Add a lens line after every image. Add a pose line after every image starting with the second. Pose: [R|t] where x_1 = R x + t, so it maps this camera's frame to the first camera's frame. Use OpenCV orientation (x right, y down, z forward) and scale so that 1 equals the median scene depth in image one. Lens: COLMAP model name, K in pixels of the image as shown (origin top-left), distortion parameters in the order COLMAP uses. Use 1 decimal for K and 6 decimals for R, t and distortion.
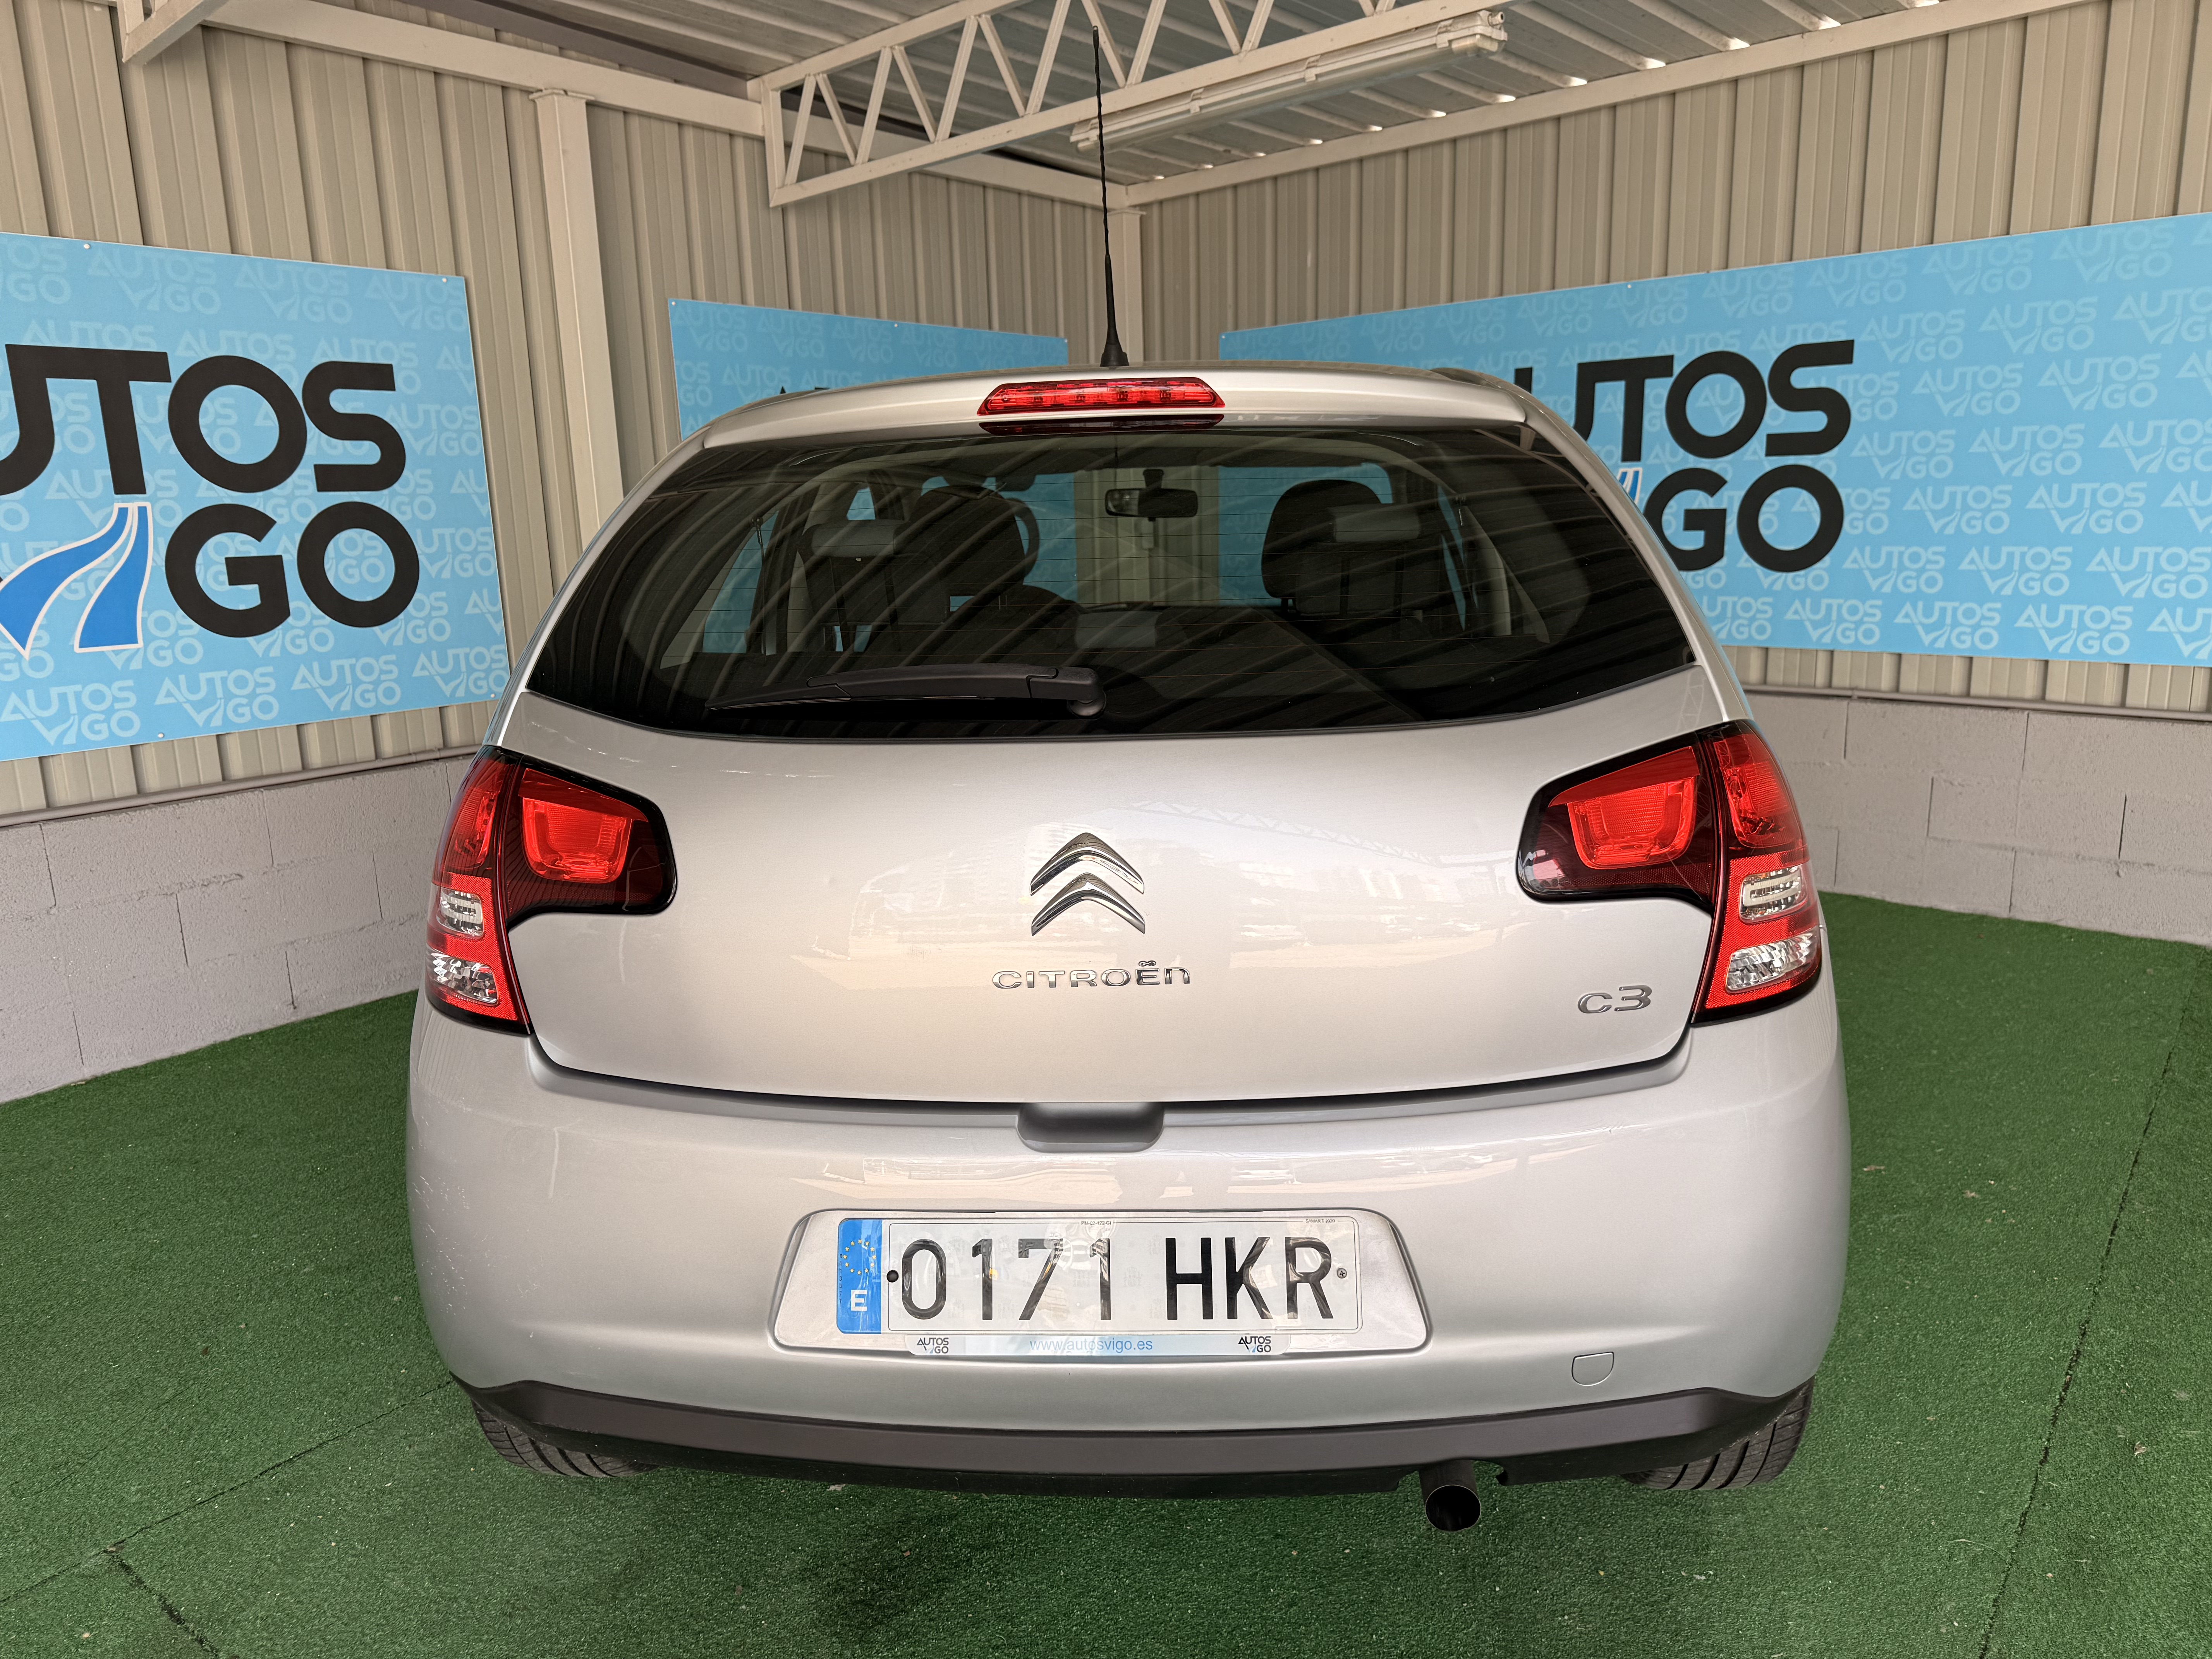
lens RADIAL K [[1549.2, 0, 1104.6], [0, 1549.2, 838.6], [0, 0, 1]] dist [0.028357, -0.034787]
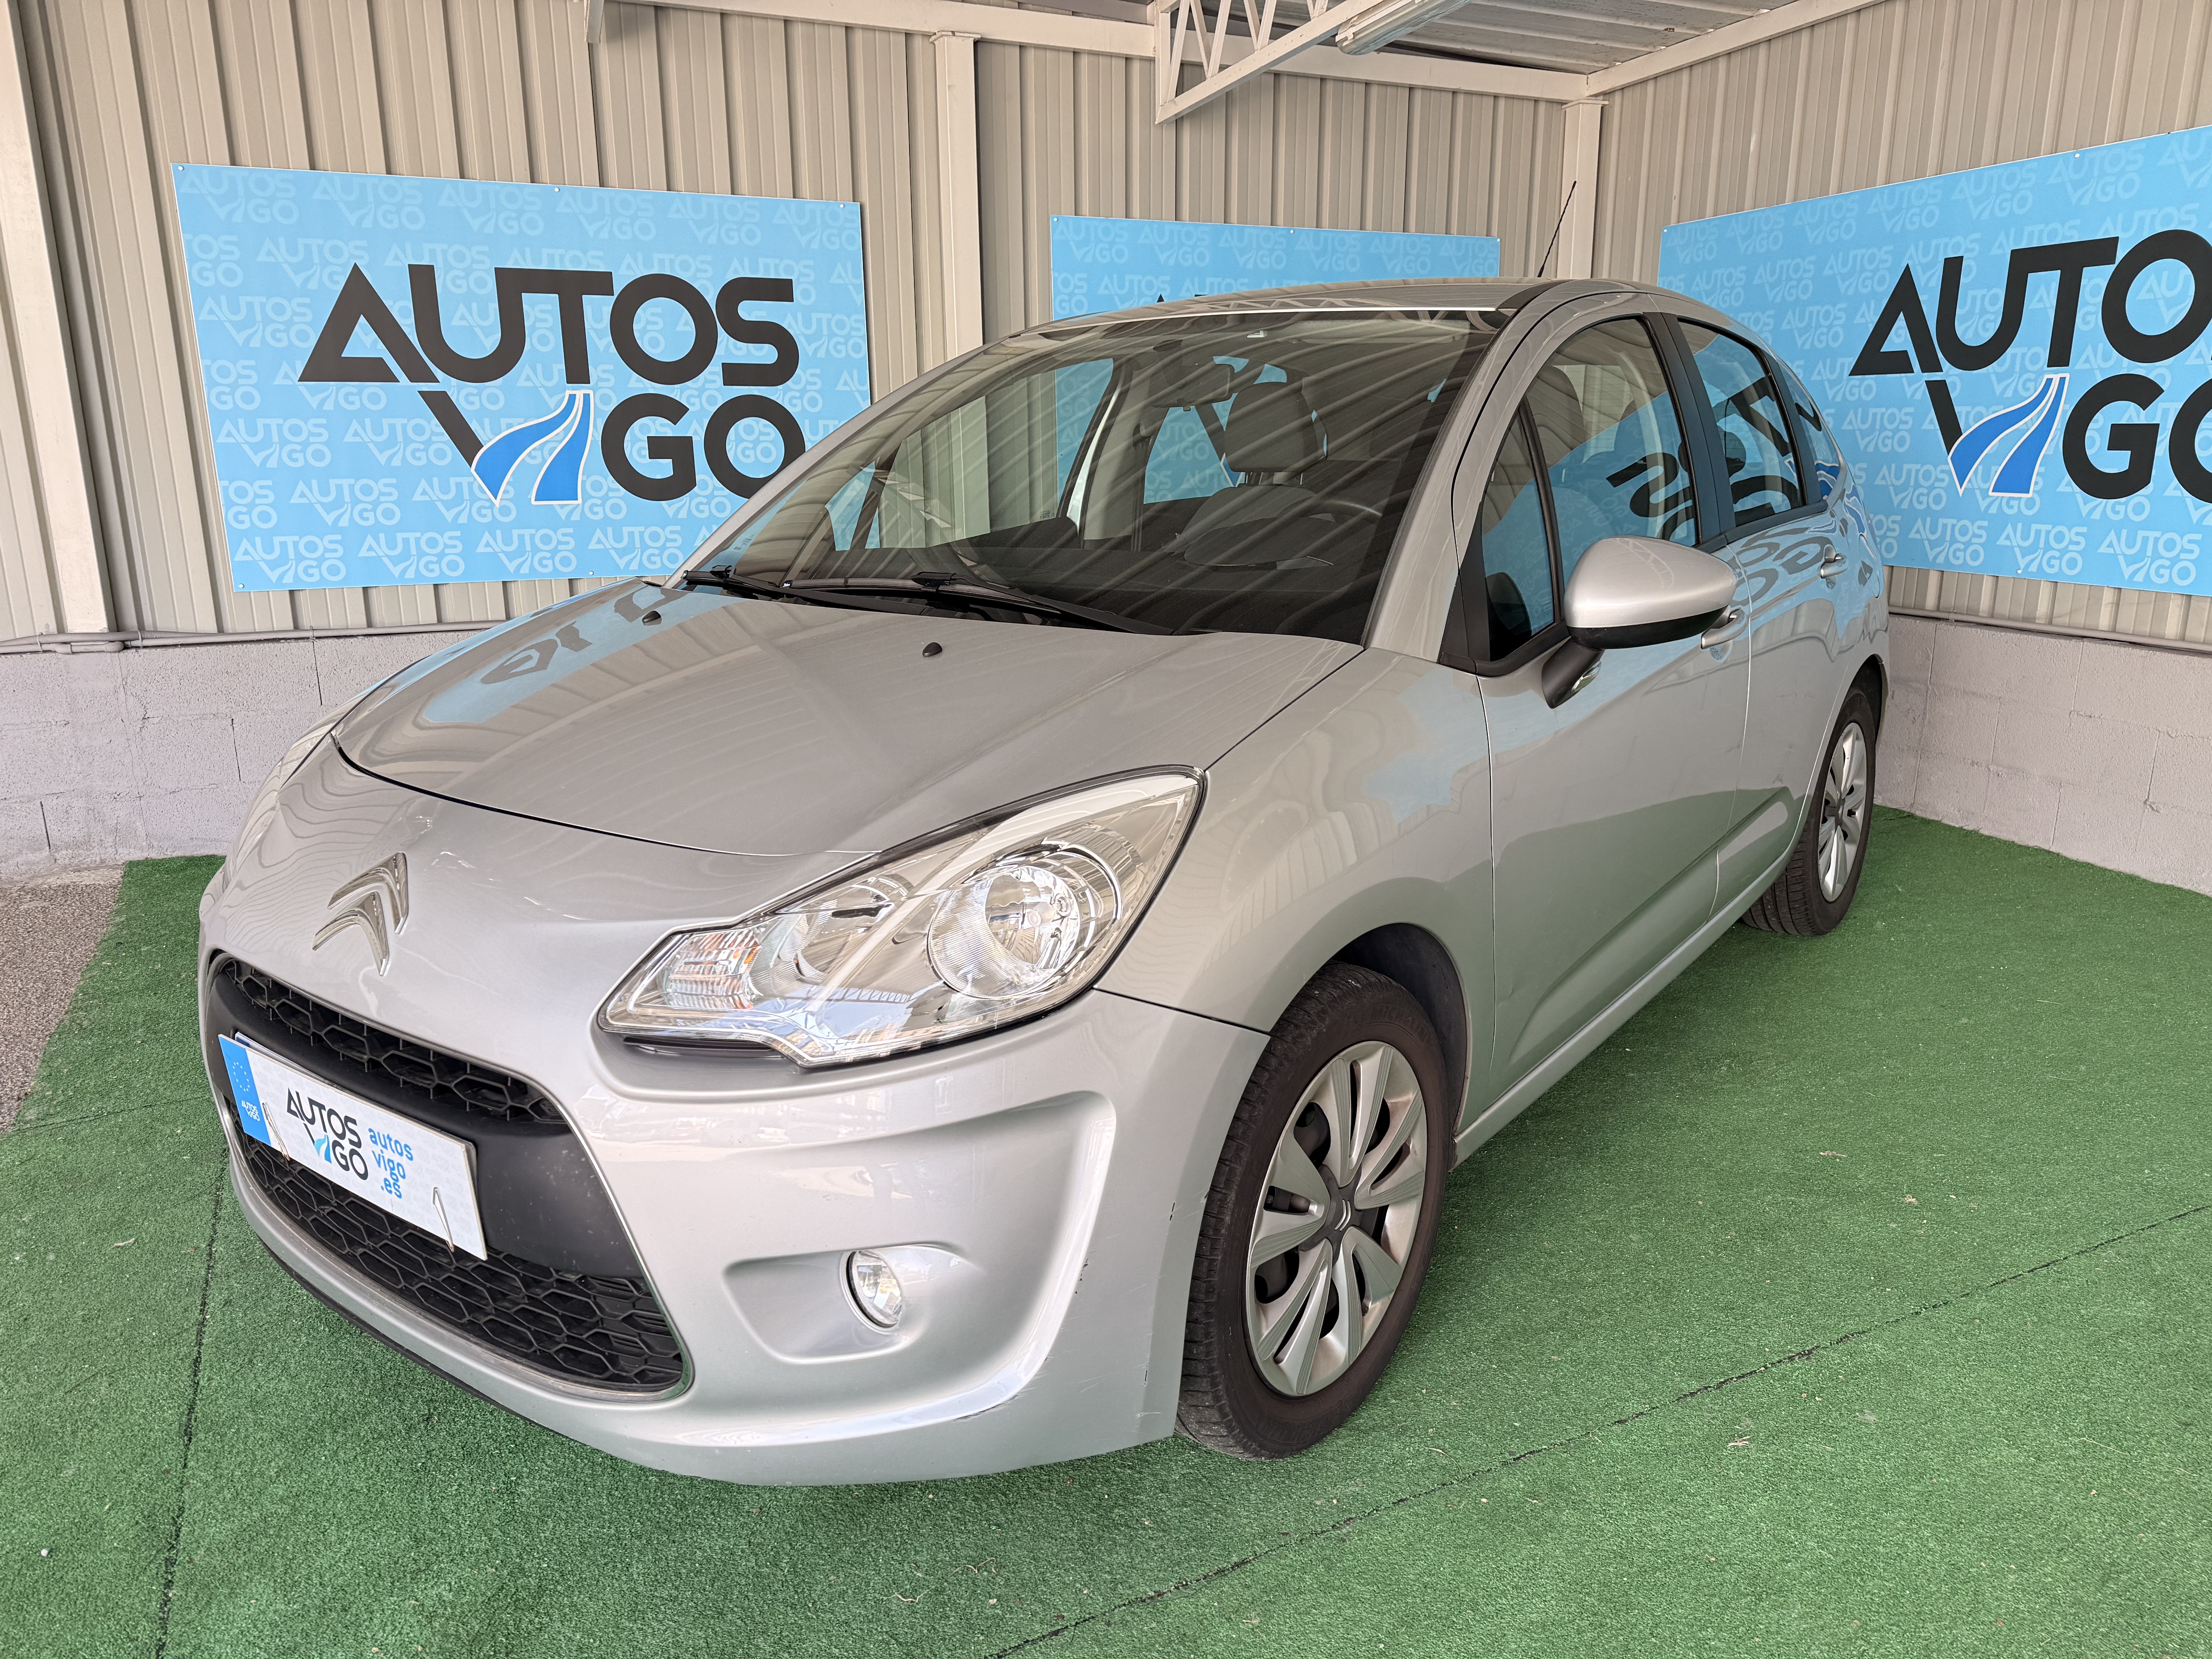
lens RADIAL K [[1549.2, 0, 1104.2], [0, 1549.2, 840.6], [0, 0, 1]] dist [0.028357, -0.034787]
pose [[0.893409, 0.133241, -0.429030, 0.336463], [-0.113399, 0.990965, 0.071616, 0.012391], [0.434696, -0.015331, 0.900447, 0.014866]]
